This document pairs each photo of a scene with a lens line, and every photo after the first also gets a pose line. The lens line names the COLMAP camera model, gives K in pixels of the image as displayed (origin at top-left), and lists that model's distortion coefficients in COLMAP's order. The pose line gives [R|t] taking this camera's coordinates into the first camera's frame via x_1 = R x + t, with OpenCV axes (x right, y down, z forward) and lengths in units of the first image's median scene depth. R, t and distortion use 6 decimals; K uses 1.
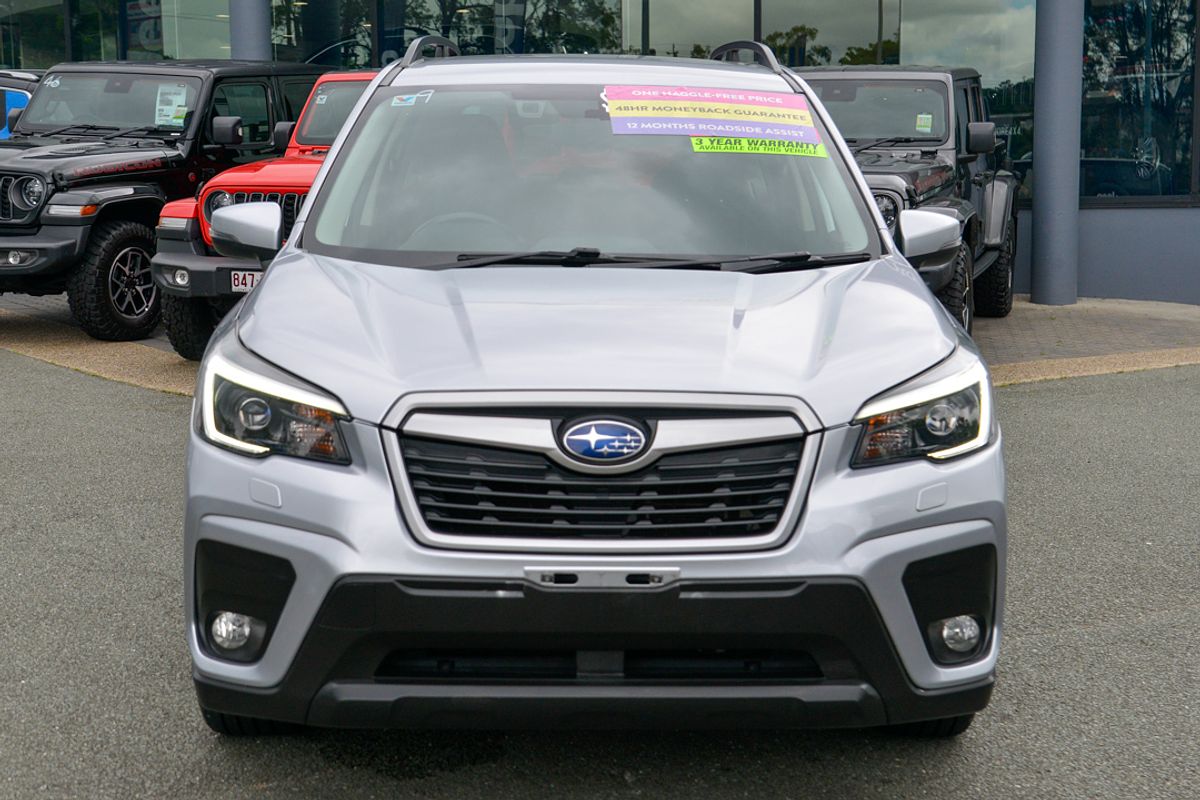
lens RADIAL K [[1589.3, 0, 600.0], [0, 1589.3, 400.0], [0, 0, 1]] dist [0.022774, 0.016534]
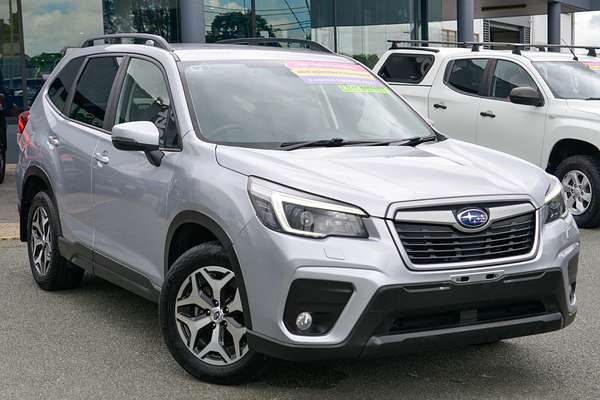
lens RADIAL K [[832.6, 0, 300.0], [0, 832.6, 200.0], [0, 0, 1]] dist [0.003745, -0.001944]
pose [[0.938598, -0.063790, 0.339064, -0.641073], [0.071153, 0.997422, -0.009318, -0.006883], [-0.337595, 0.032871, 0.940717, -0.053060]]
